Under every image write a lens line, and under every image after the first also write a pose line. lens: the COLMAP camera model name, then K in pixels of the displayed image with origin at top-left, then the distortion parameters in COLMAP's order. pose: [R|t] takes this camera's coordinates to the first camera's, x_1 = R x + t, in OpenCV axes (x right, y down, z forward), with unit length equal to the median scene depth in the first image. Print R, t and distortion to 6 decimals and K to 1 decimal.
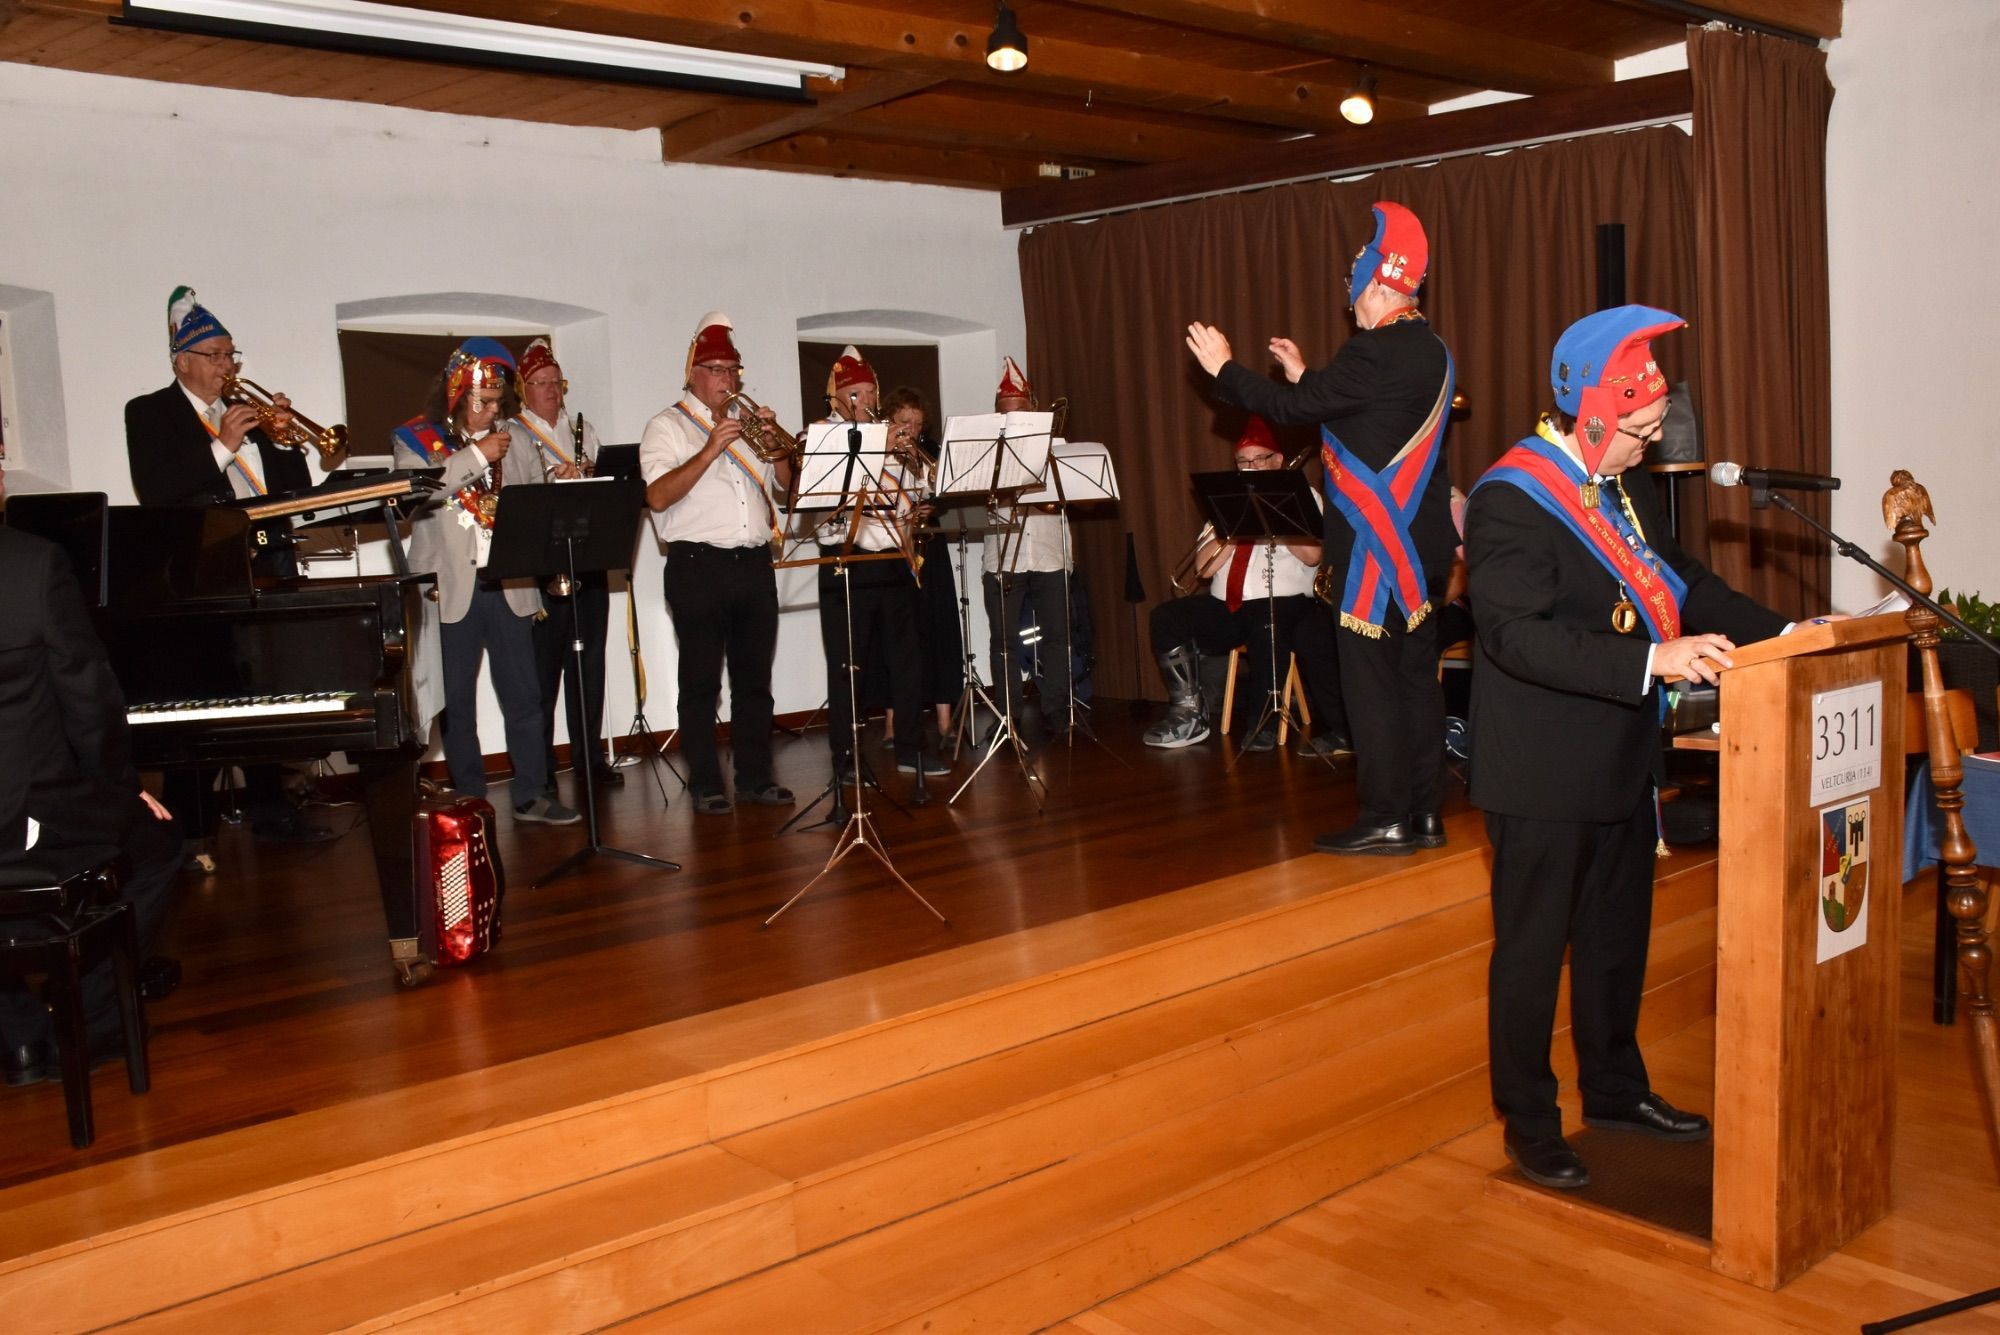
lens RADIAL K [[1747.1, 0, 1000.3], [0, 1747.1, 655.1], [0, 0, 1]] dist [-0.008001, 0.024536]
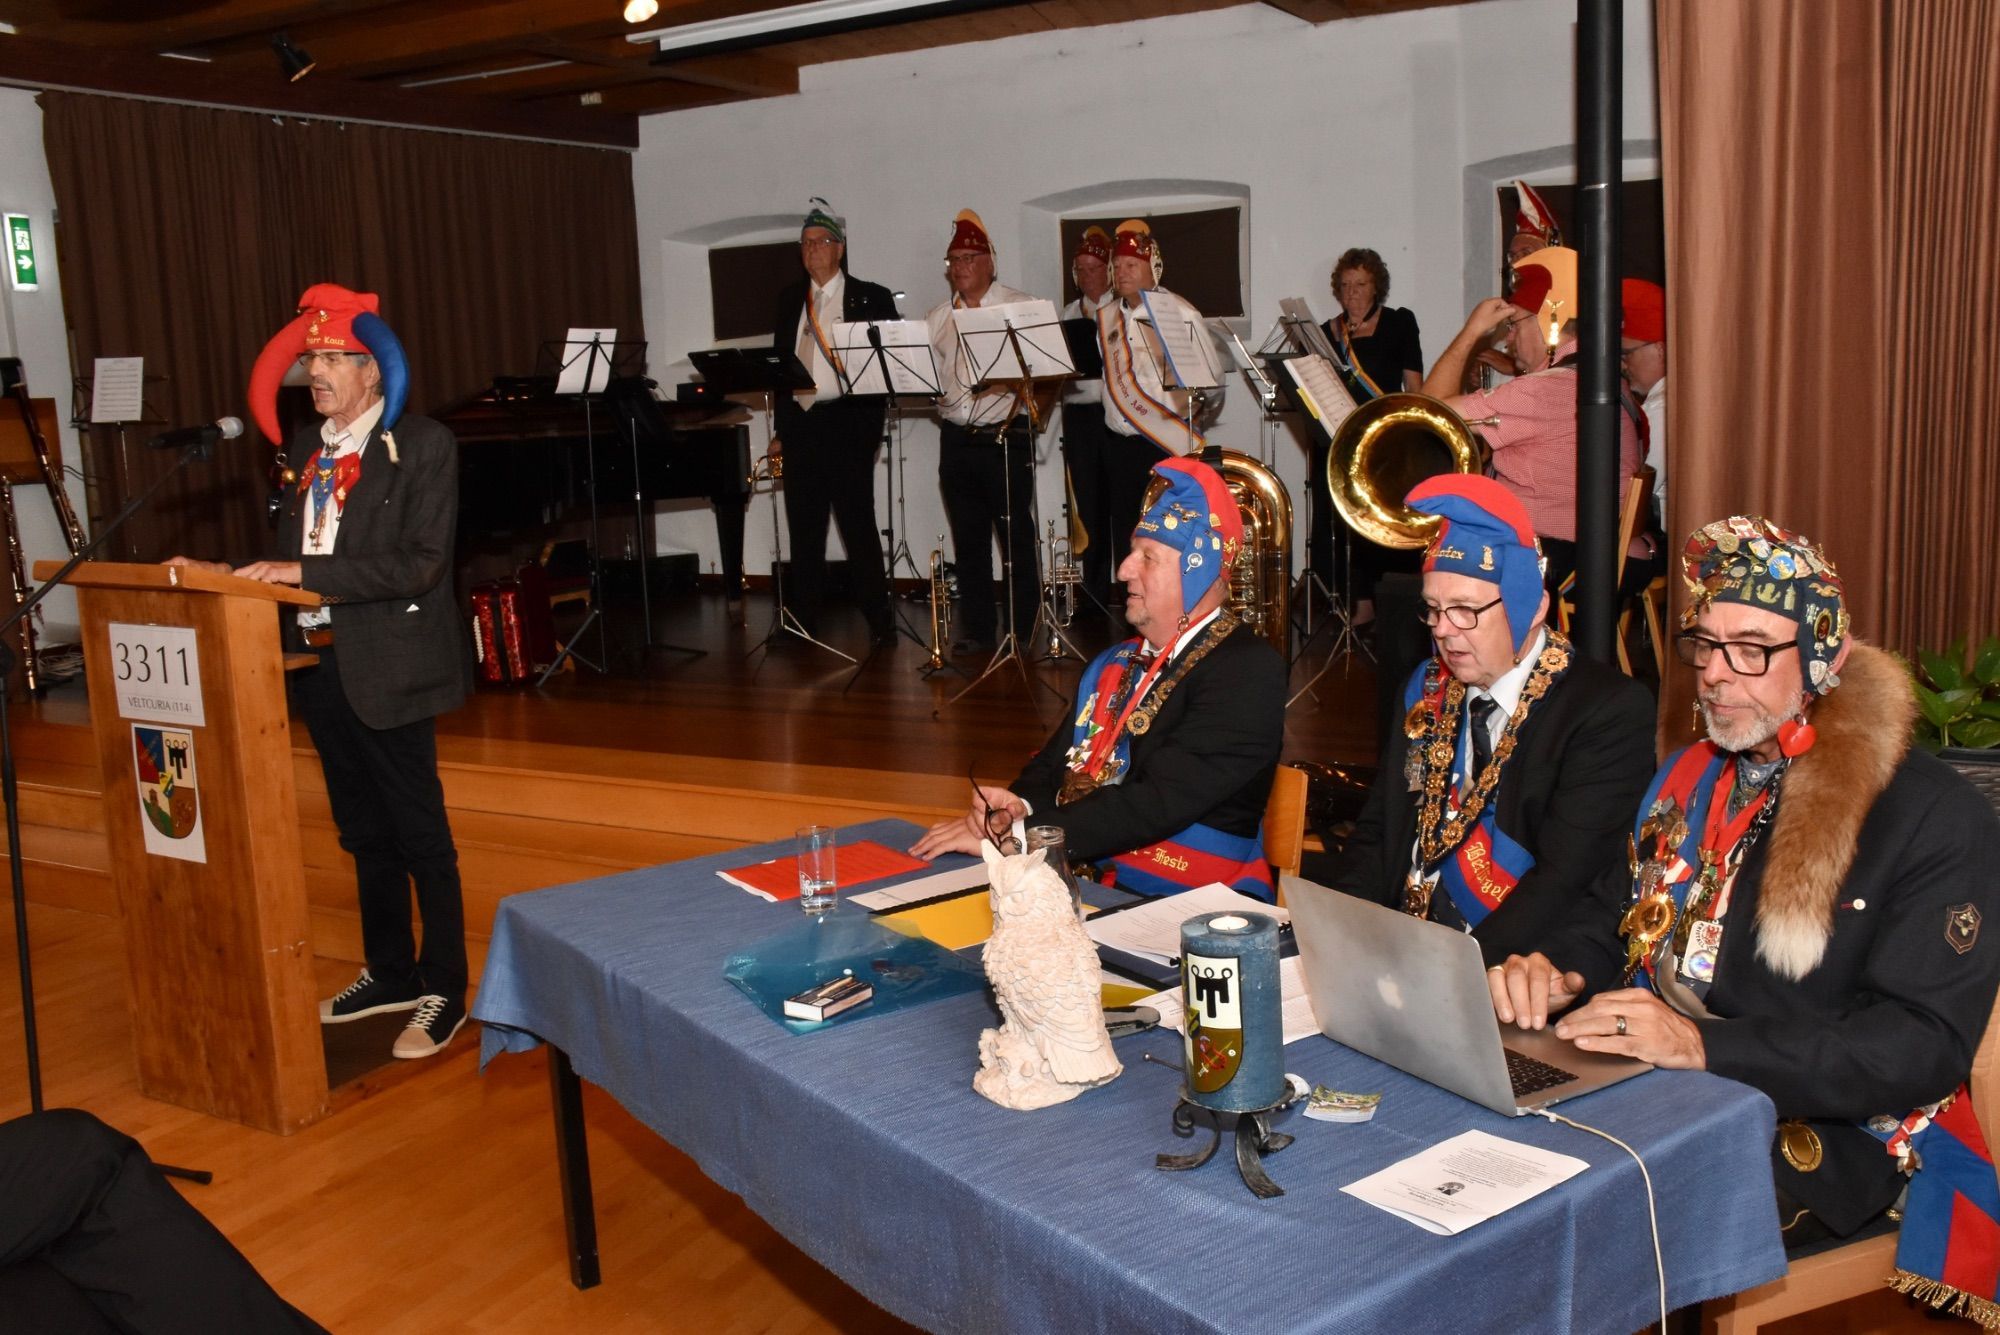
lens RADIAL K [[1747.1, 0, 981.7], [0, 1747.1, 662.1], [0, 0, 1]] dist [-0.008001, 0.024536]
pose [[0.413494, 0.191141, -0.890218, 1.681033], [-0.086023, 0.981544, 0.170794, -0.192534], [0.906434, 0.005957, 0.422305, 0.993355]]
